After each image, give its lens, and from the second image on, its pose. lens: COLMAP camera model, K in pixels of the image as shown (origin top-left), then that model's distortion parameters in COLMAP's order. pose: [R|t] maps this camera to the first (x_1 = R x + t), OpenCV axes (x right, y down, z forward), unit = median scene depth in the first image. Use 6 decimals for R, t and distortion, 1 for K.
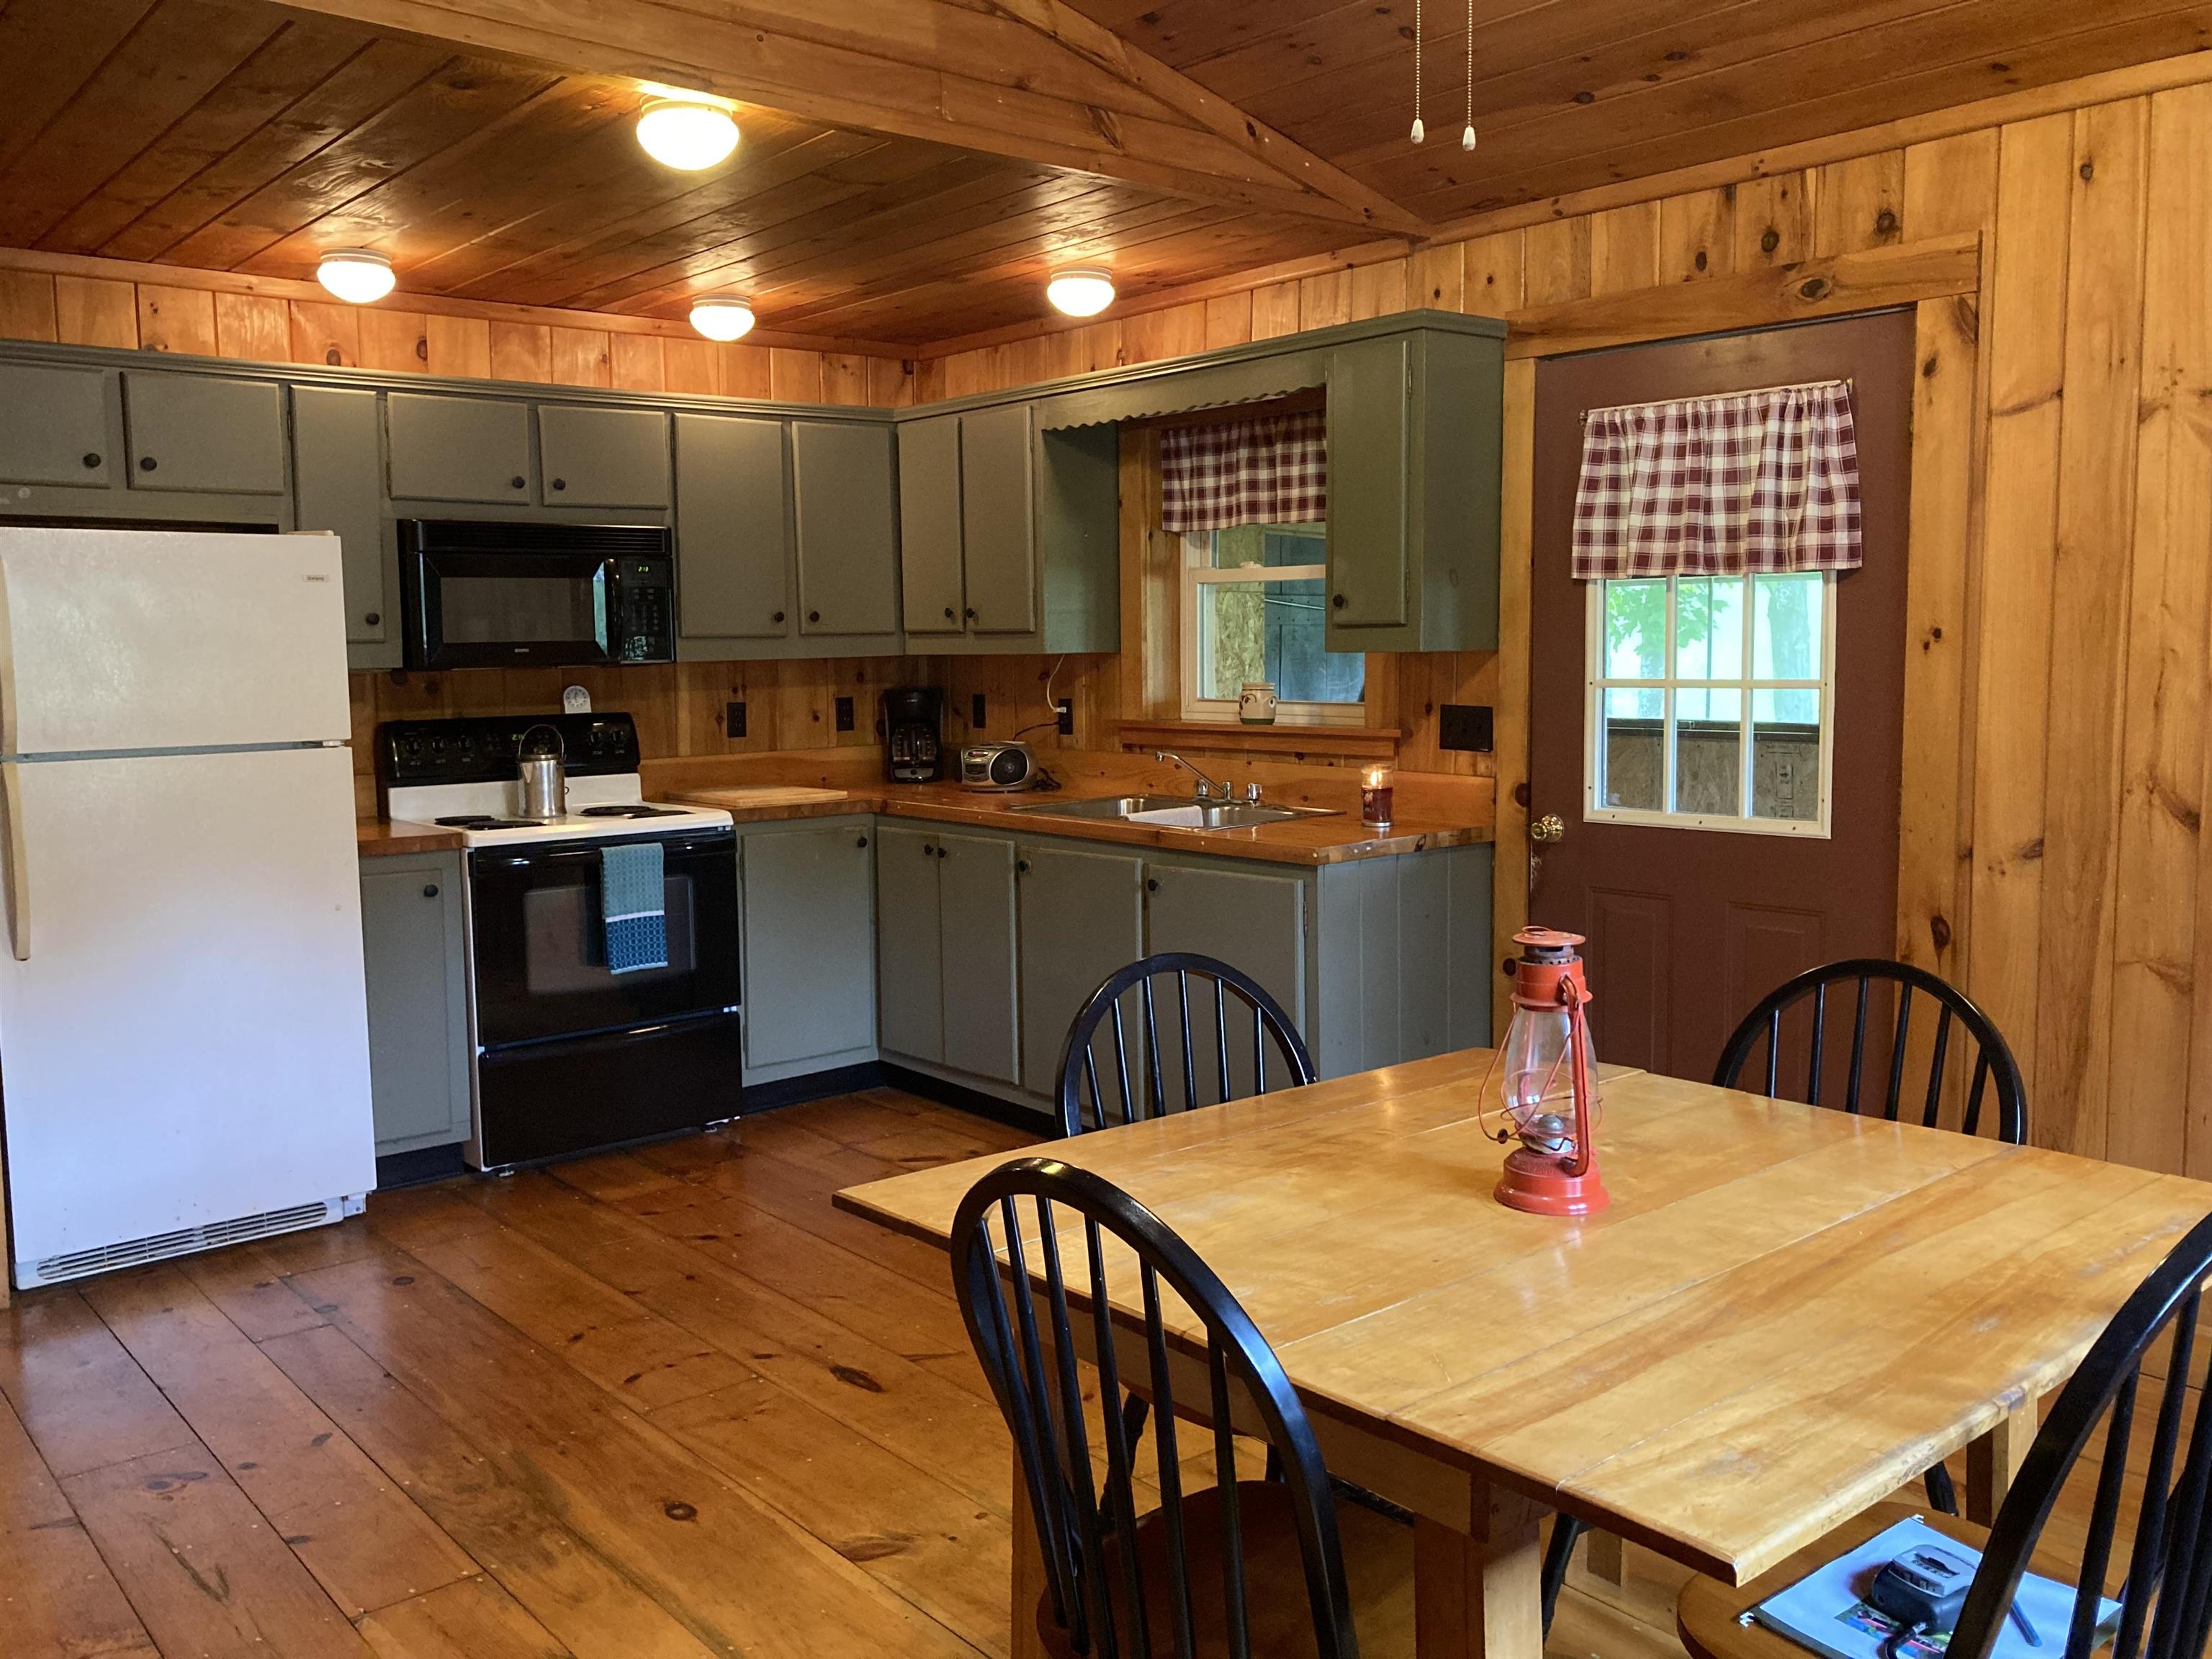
lens RADIAL K [[1810.9, 0, 1106.0], [0, 1810.9, 829.5], [0, 0, 1]] dist [0.002199, -0.006337]
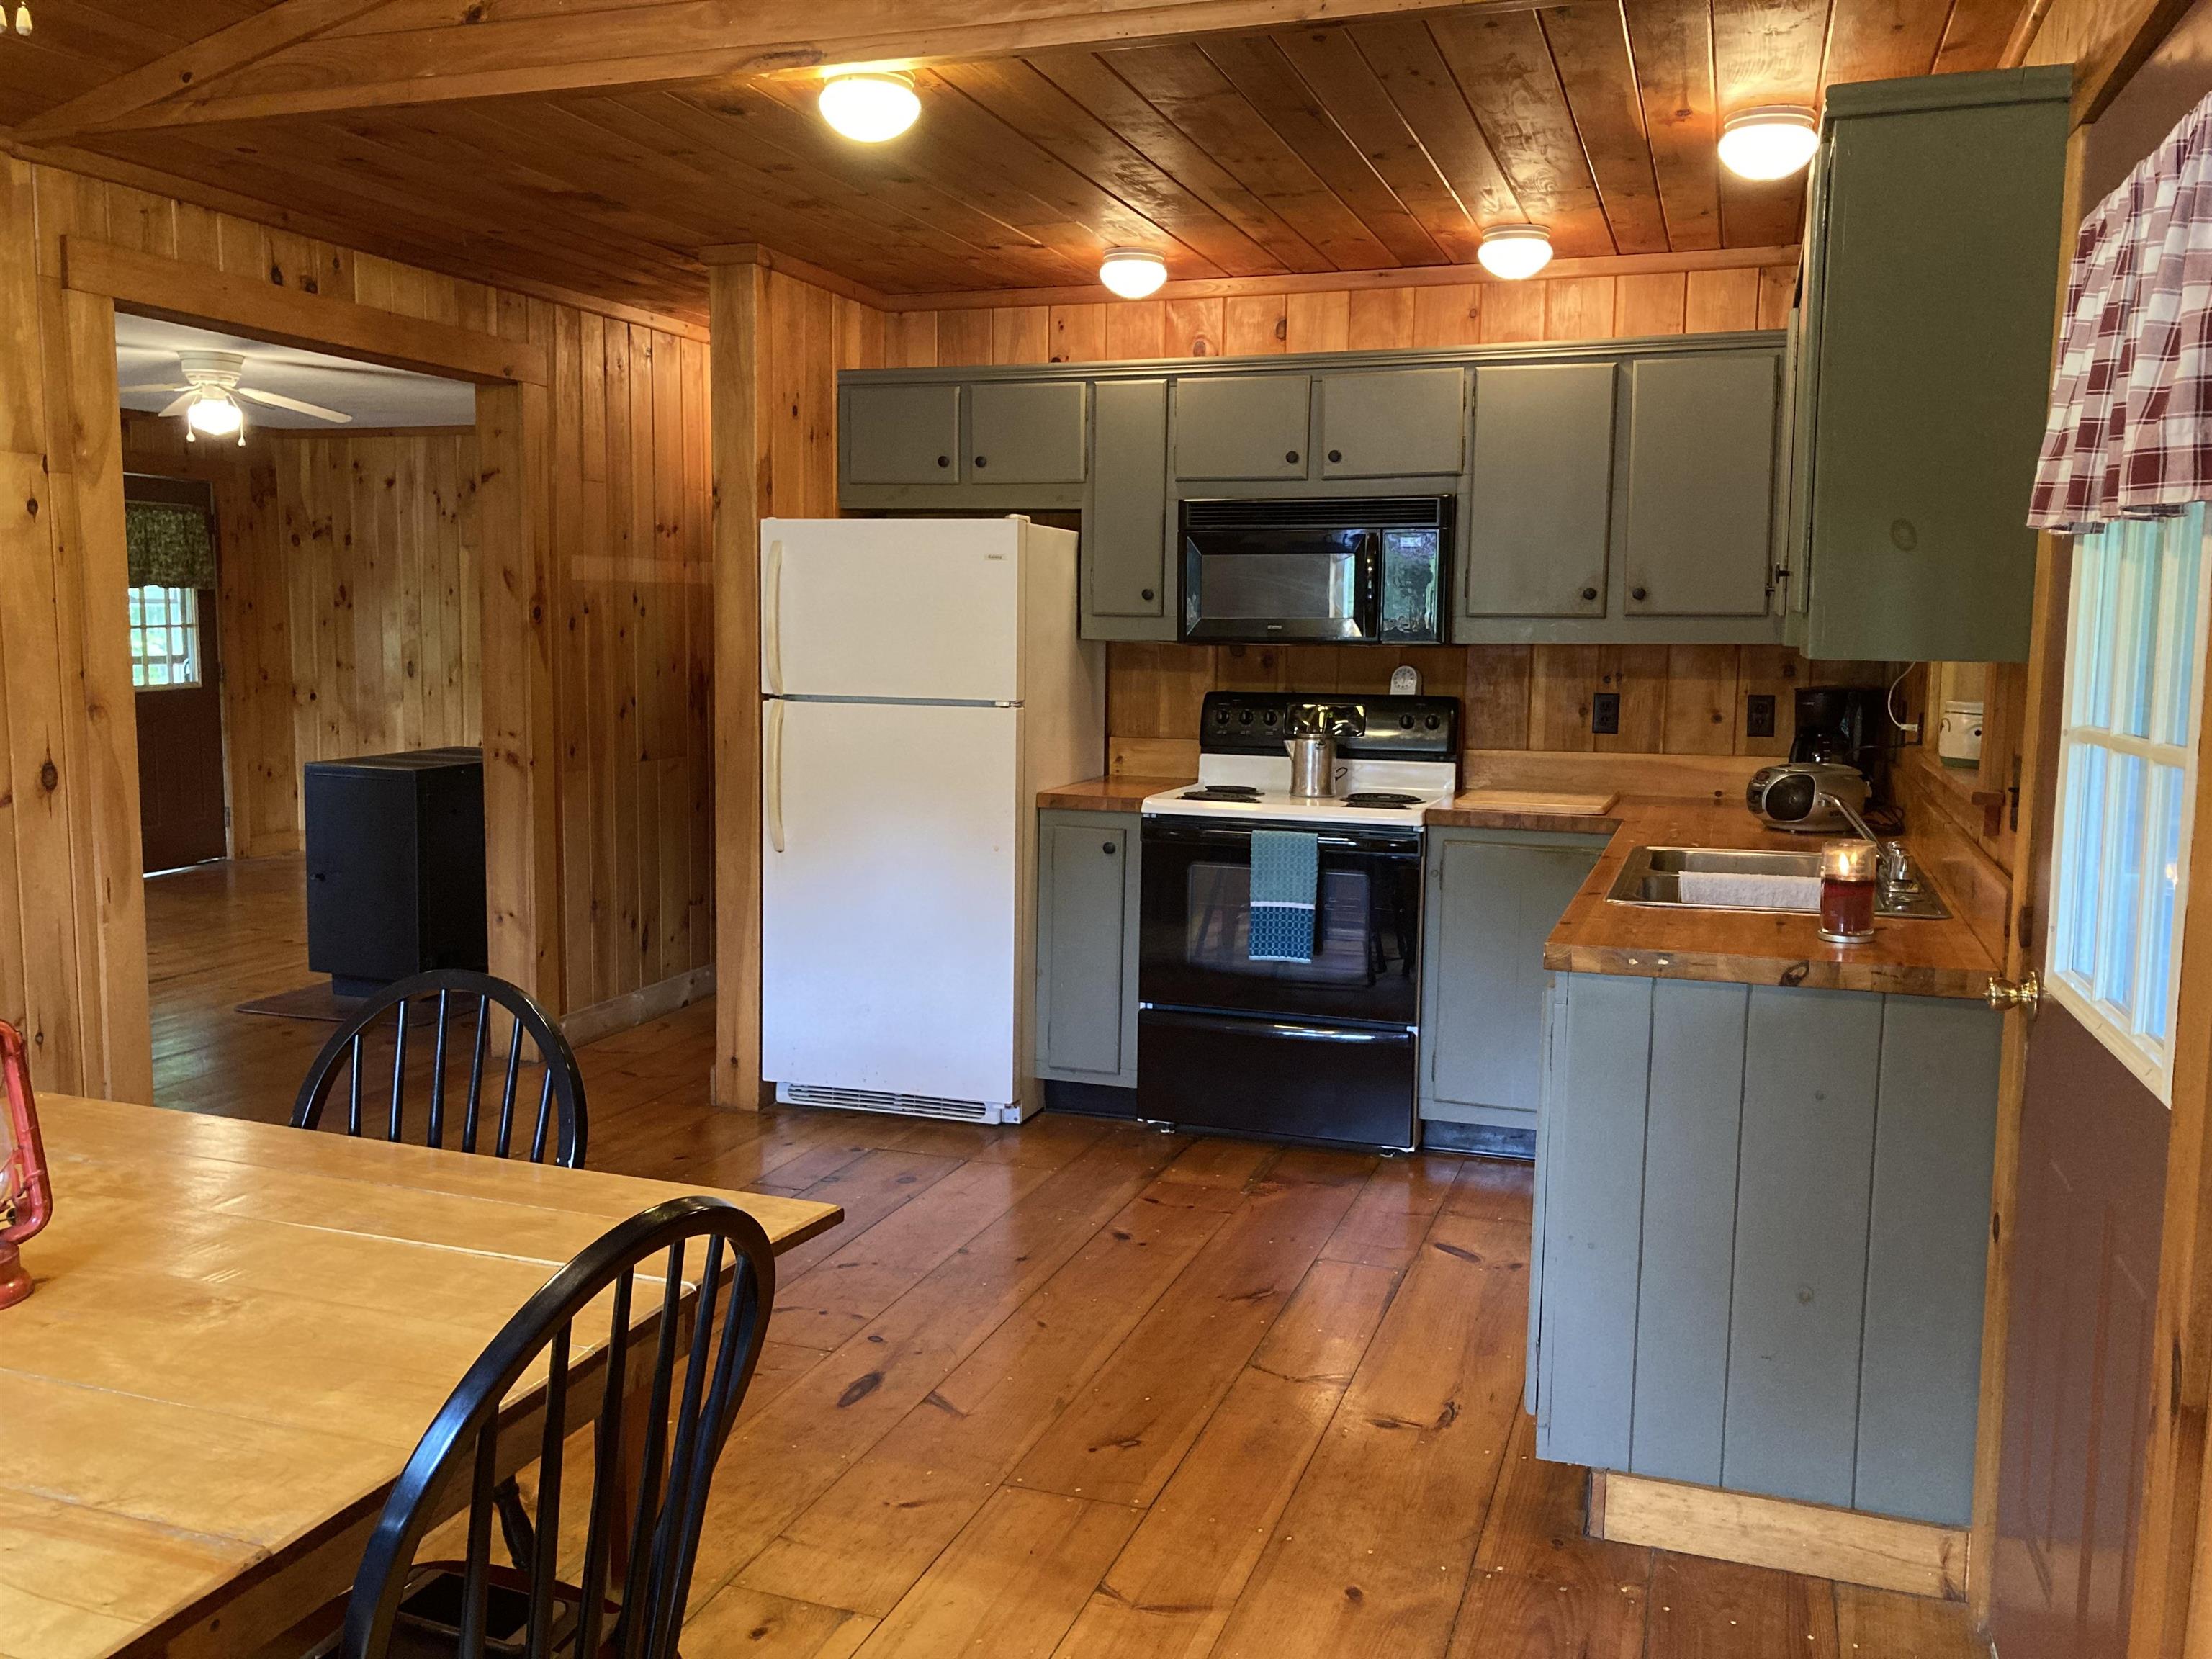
lens RADIAL K [[1792.4, 0, 1106.0], [0, 1792.4, 829.5], [0, 0, 1]] dist [0.035300, -0.005361]
pose [[0.503280, 0.119662, -0.855798, 0.509054], [-0.106606, 0.991398, 0.075930, -0.055099], [0.857522, 0.053019, 0.511707, 0.436700]]
